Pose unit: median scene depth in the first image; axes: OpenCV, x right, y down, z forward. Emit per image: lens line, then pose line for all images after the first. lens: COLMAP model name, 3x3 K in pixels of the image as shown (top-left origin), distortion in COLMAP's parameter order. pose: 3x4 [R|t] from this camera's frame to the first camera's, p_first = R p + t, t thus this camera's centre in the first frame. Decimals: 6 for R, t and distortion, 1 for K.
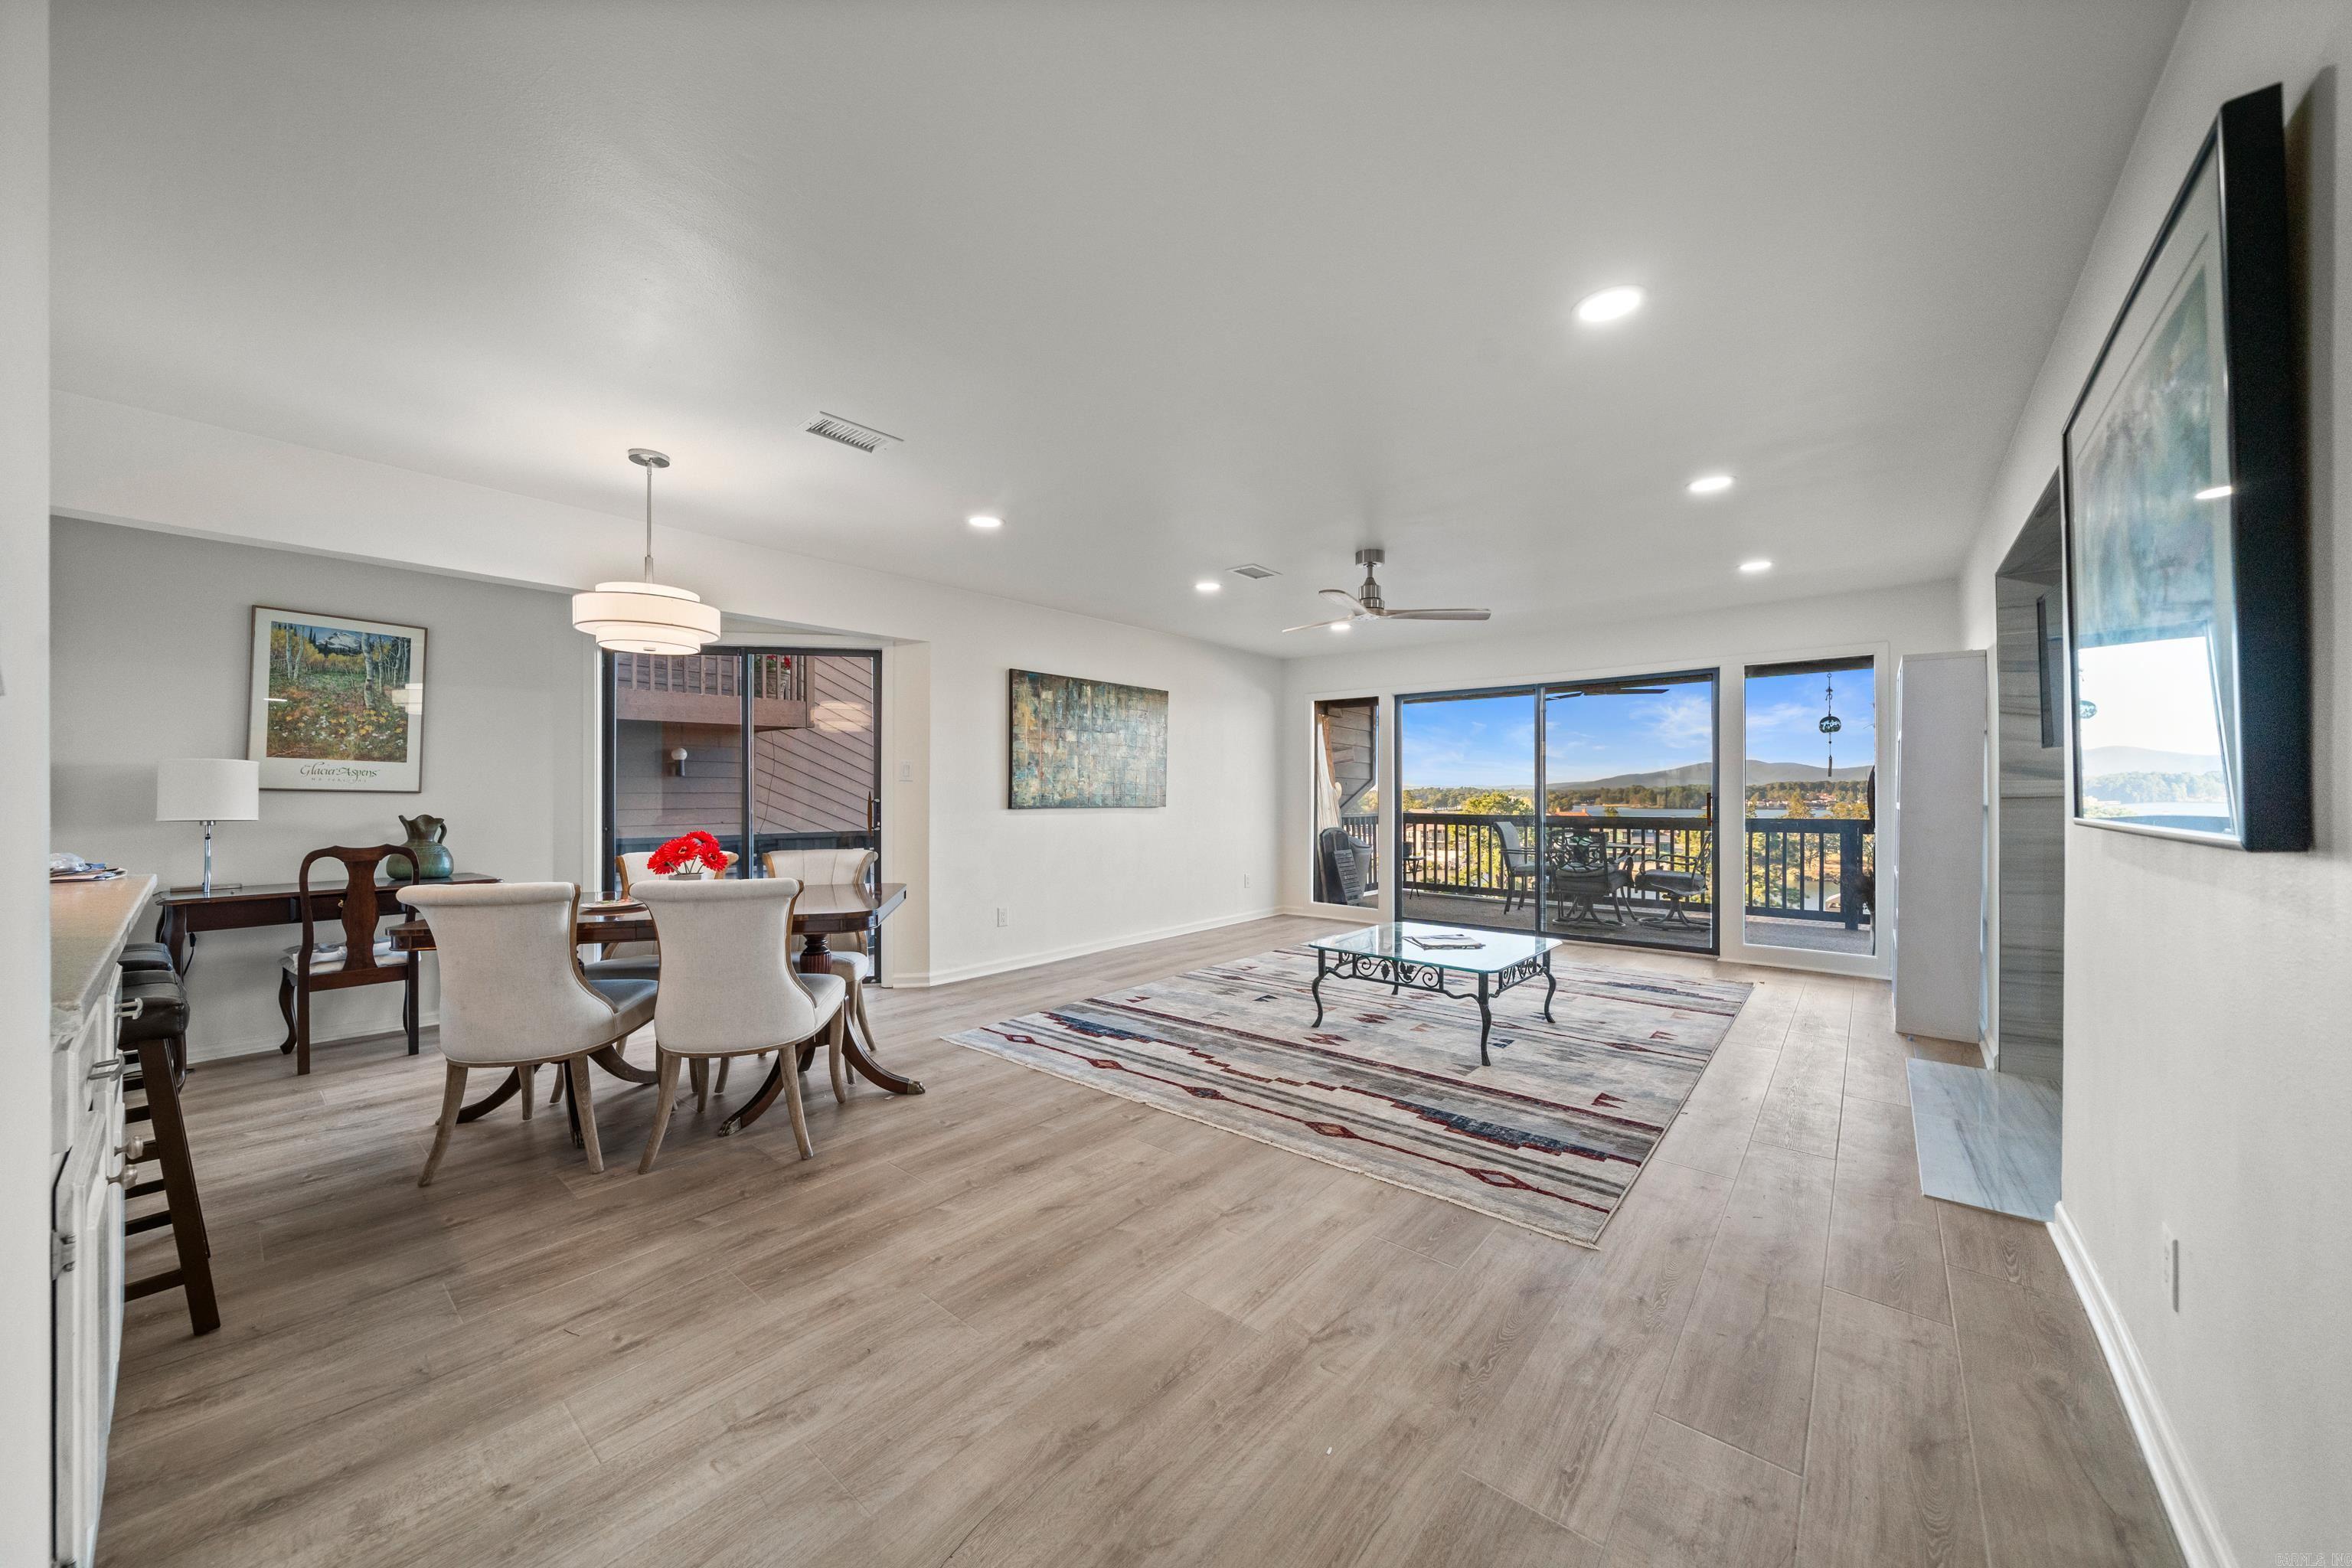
lens RADIAL K [[840.1, 0, 1188.1], [0, 840.1, 777.0], [0, 0, 1]] dist [-0.002502, -0.000193]
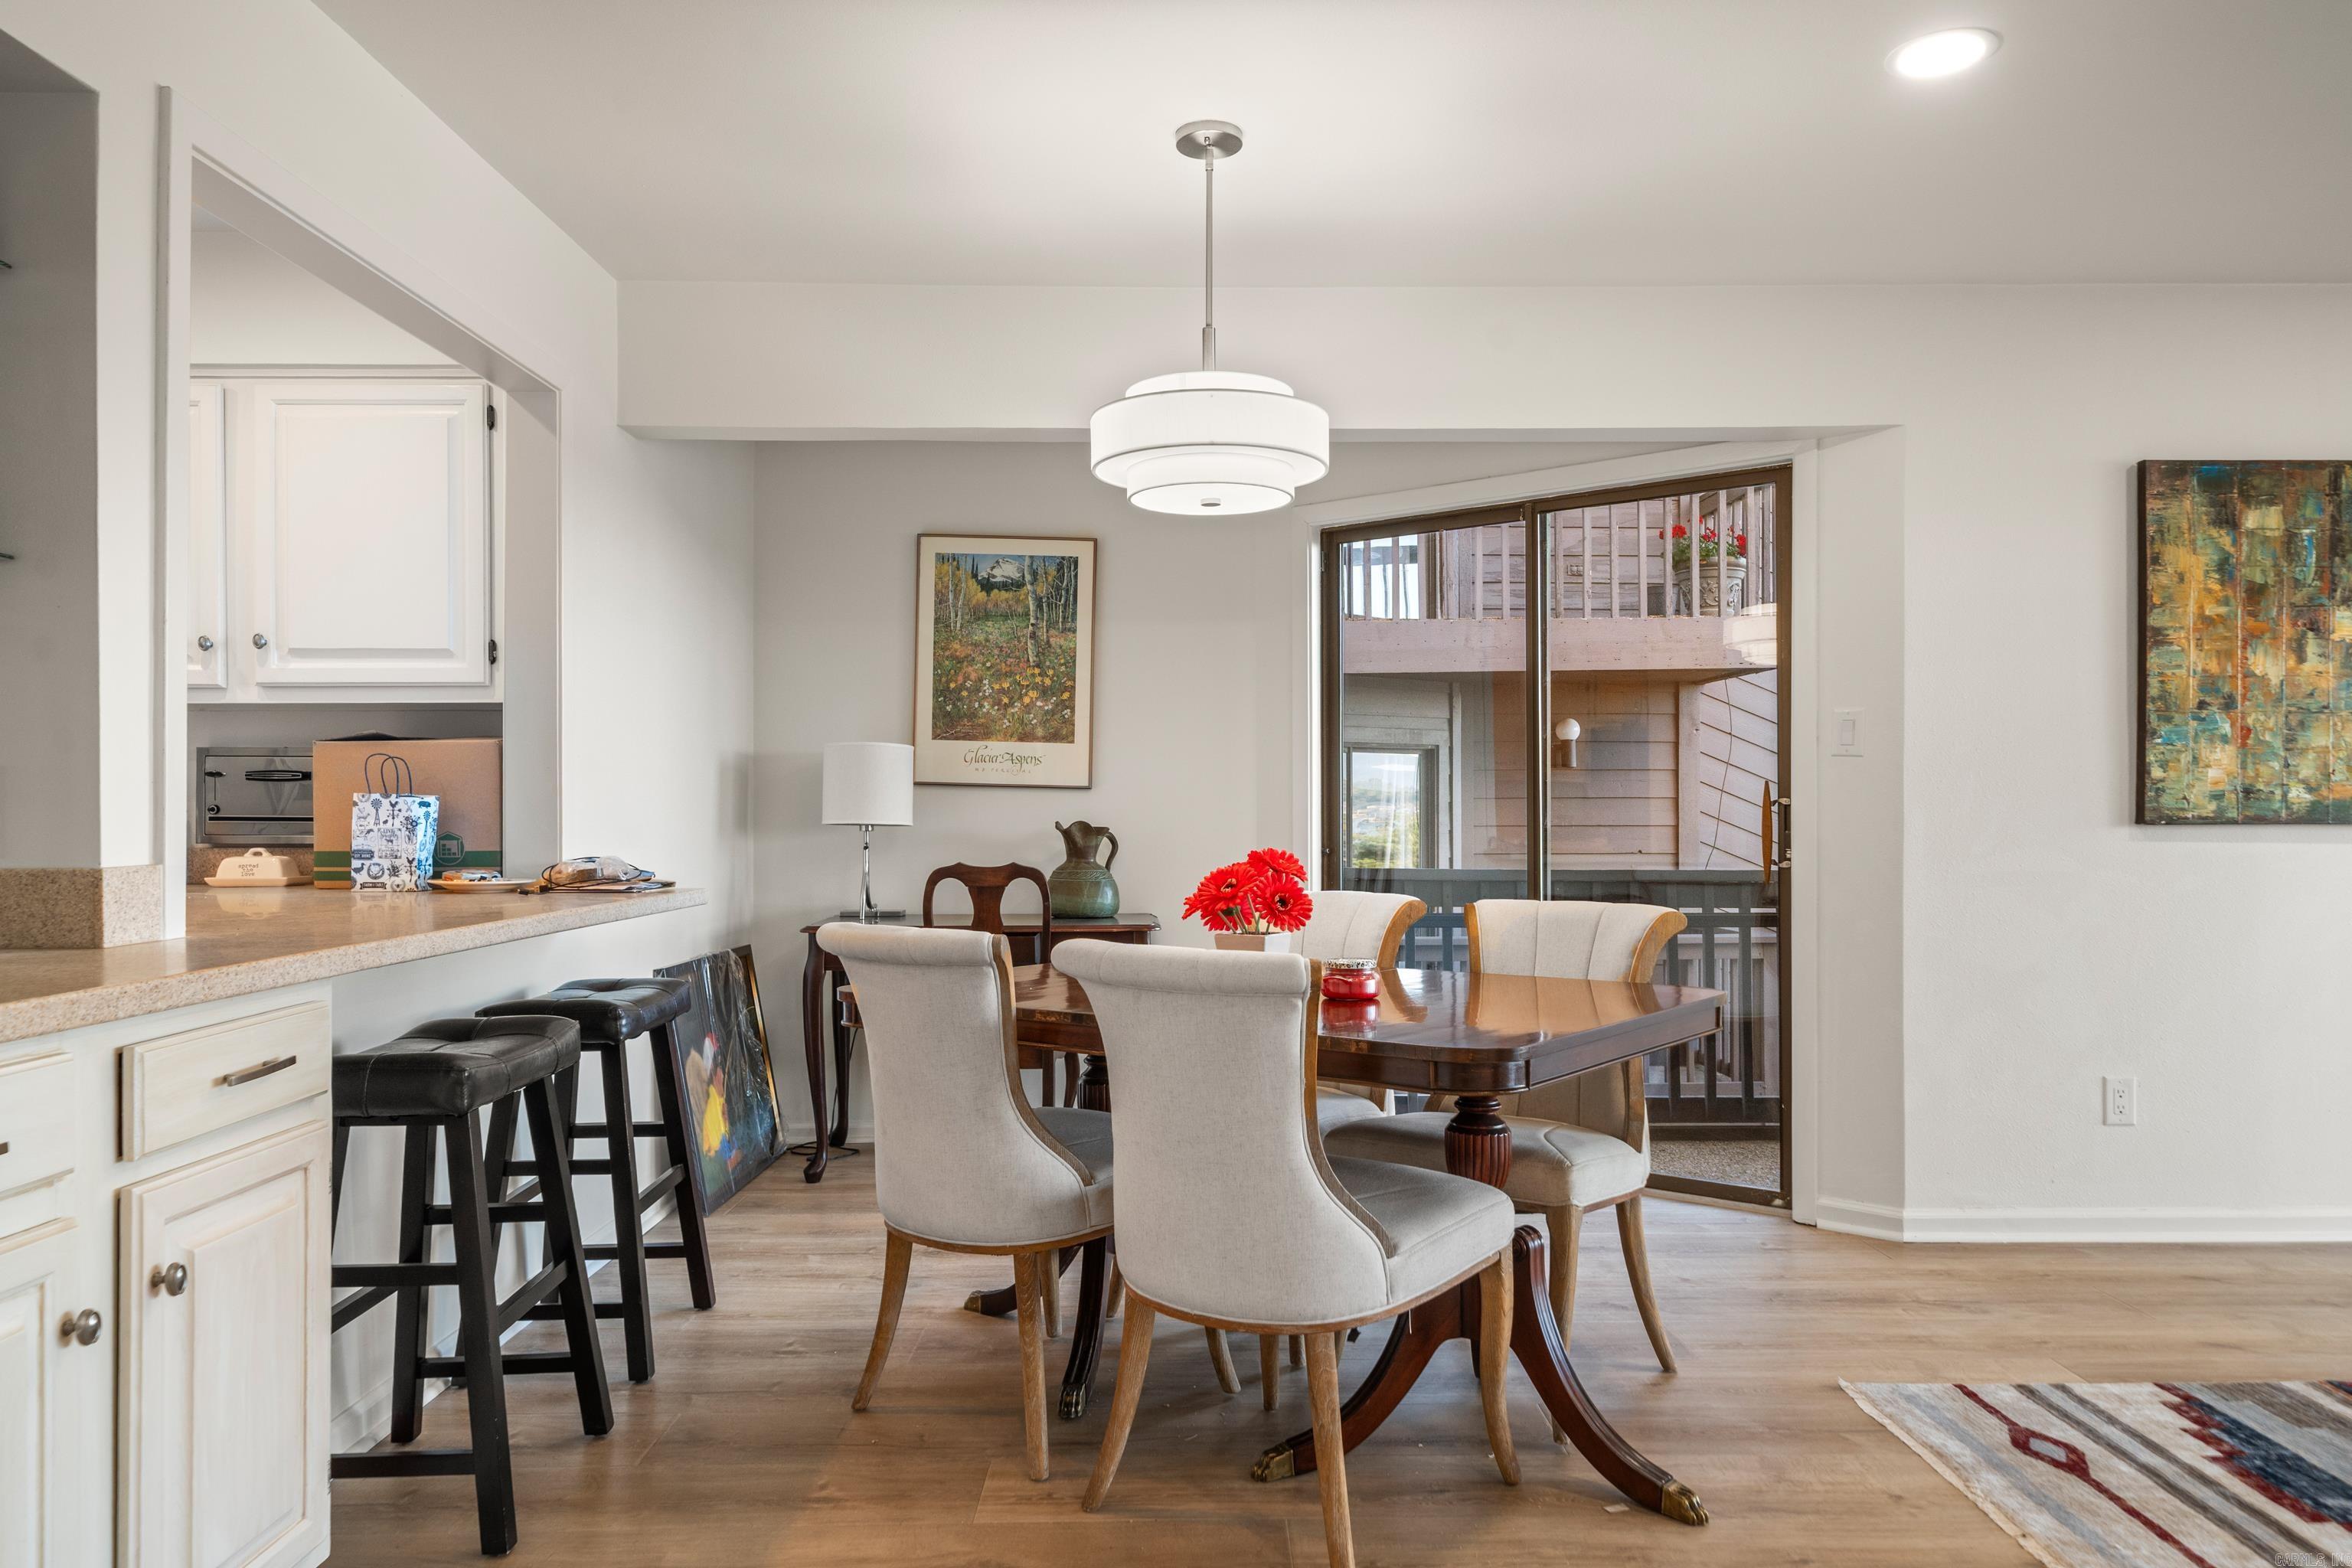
lens RADIAL K [[1544.3, 0, 1179.2], [0, 1544.3, 811.9], [0, 0, 1]] dist [-0.000741, 0.001356]
pose [[0.640347, 0.001971, -0.768083, 0.069788], [0.013841, 0.999805, 0.014106, 0.022119], [0.767961, -0.019664, 0.640195, 0.288838]]
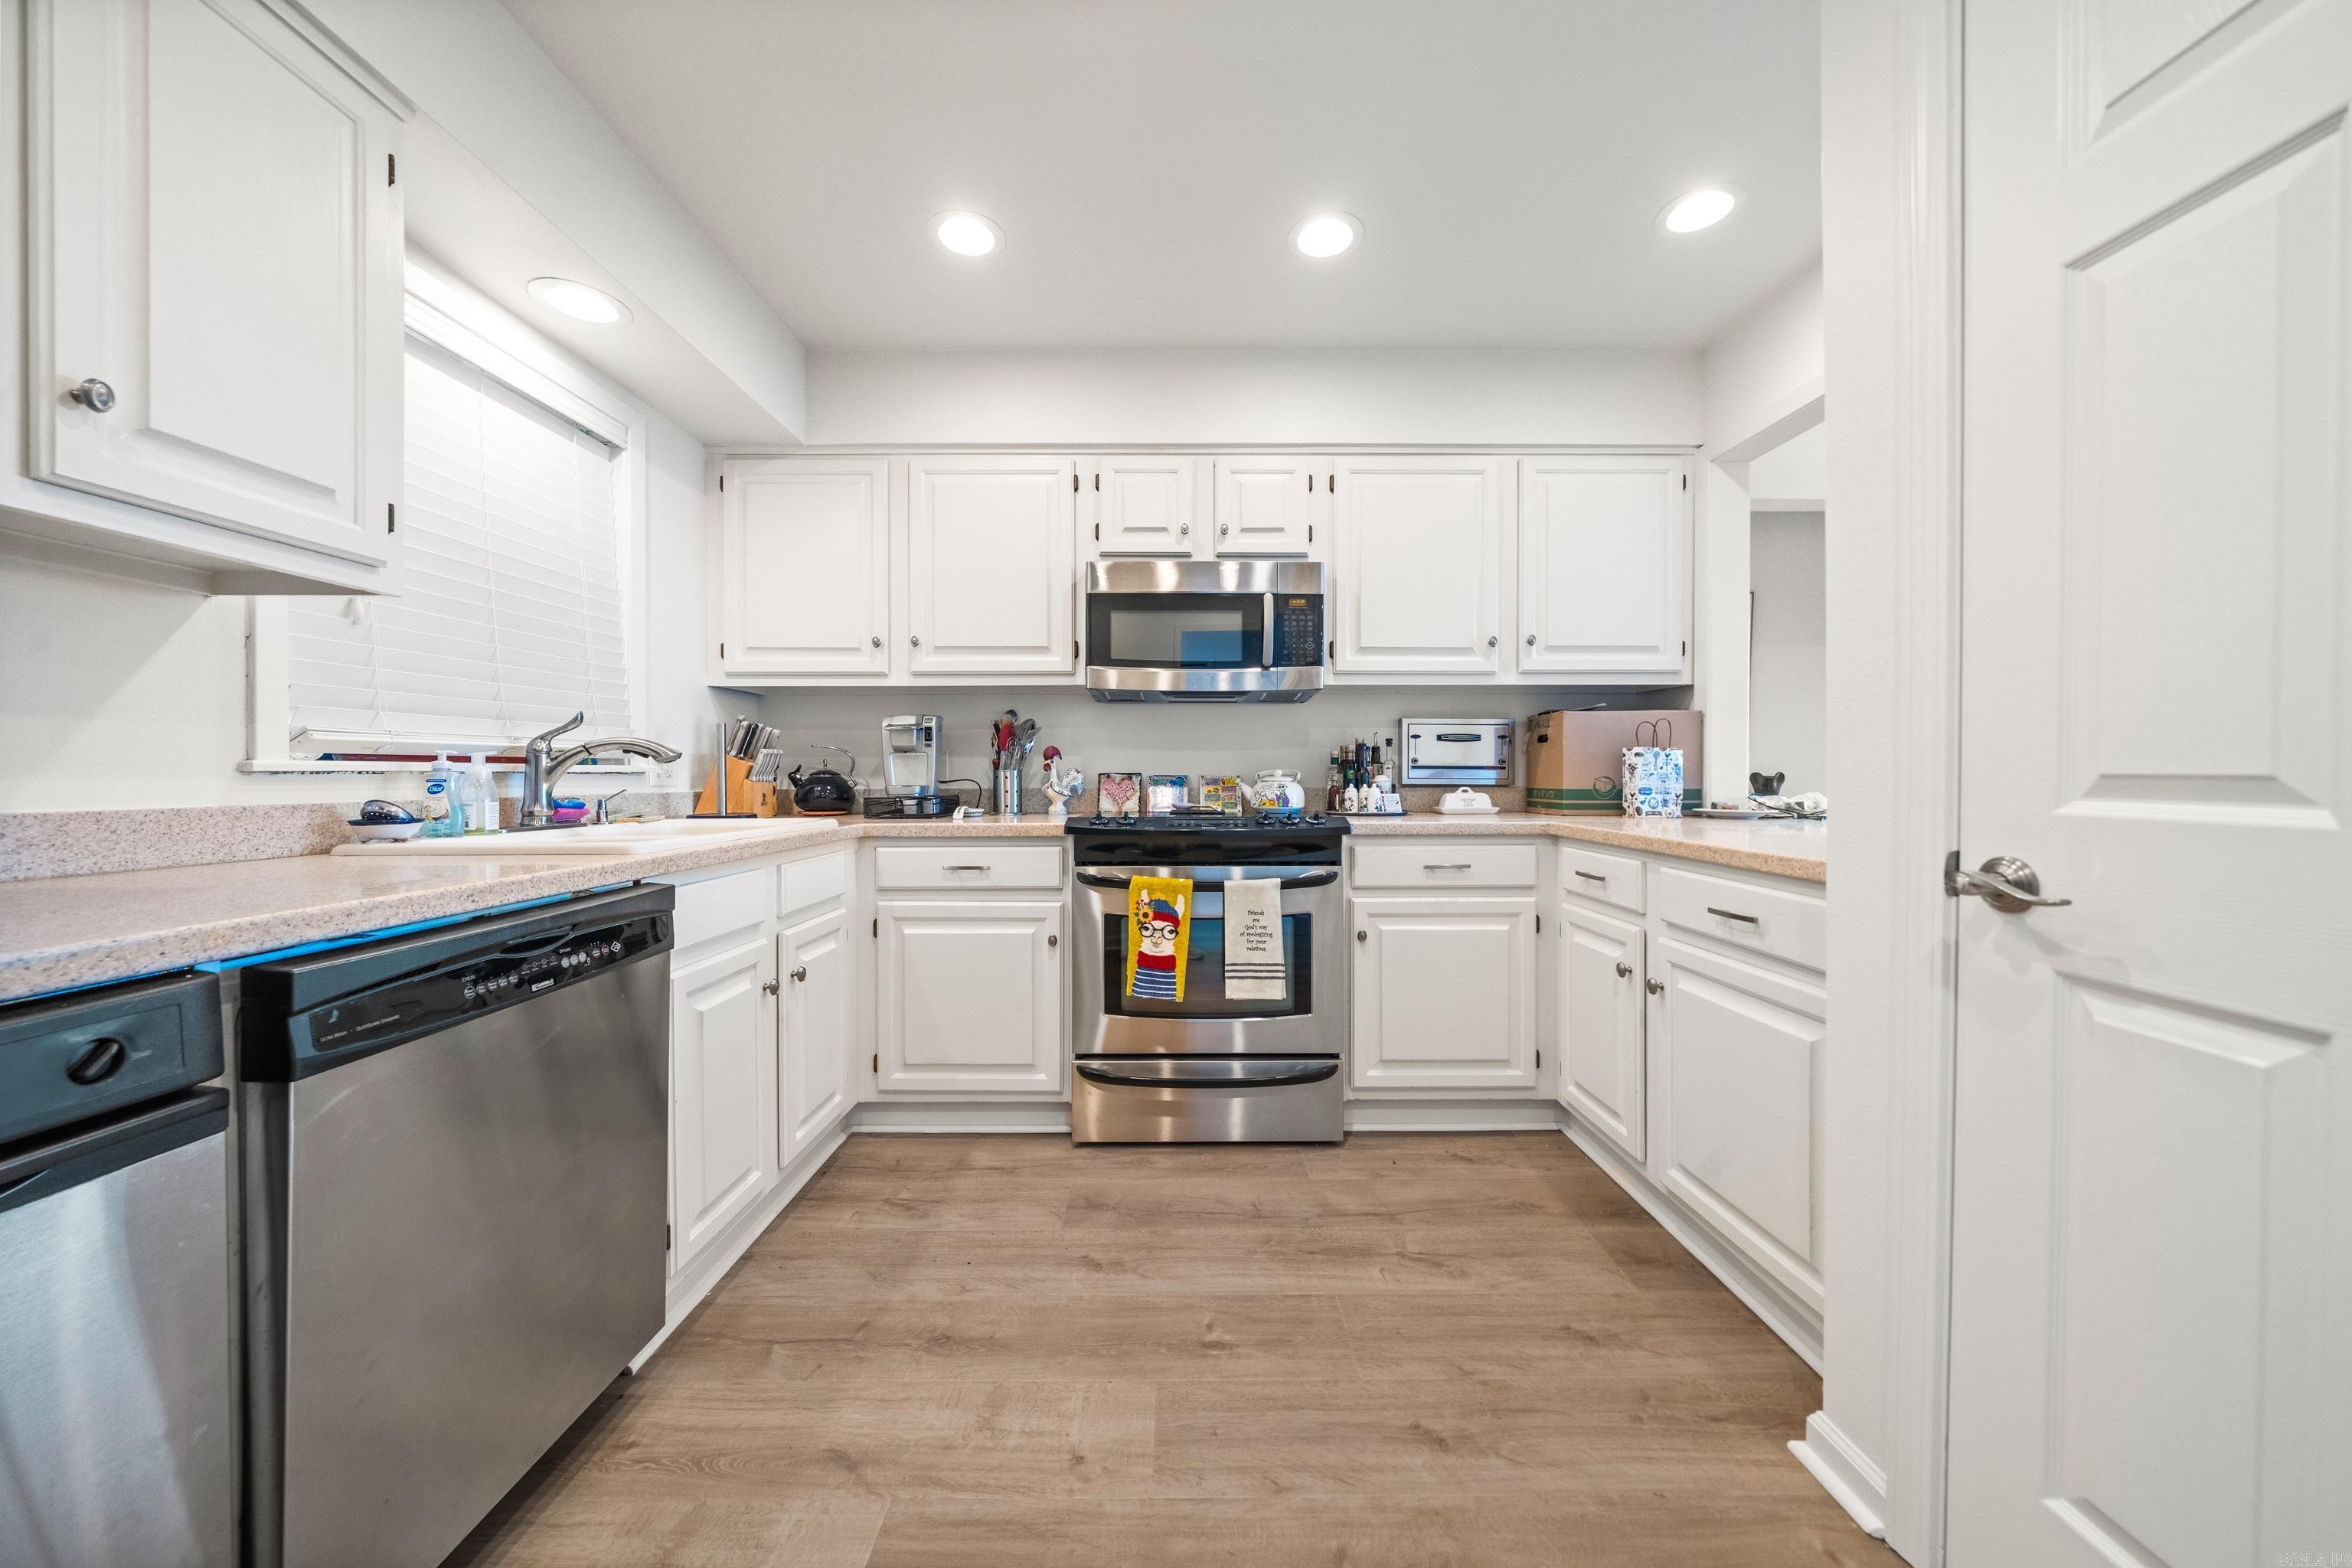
lens RADIAL K [[807.9, 0, 1186.0], [0, 807.9, 780.6], [0, 0, 1]] dist [-0.000711, 0.000060]
pose [[0.639037, 0.016037, -0.769009, -0.642578], [0.011233, 0.999481, 0.030177, 0.020360], [0.769094, -0.027922, 0.638526, -0.199590]]
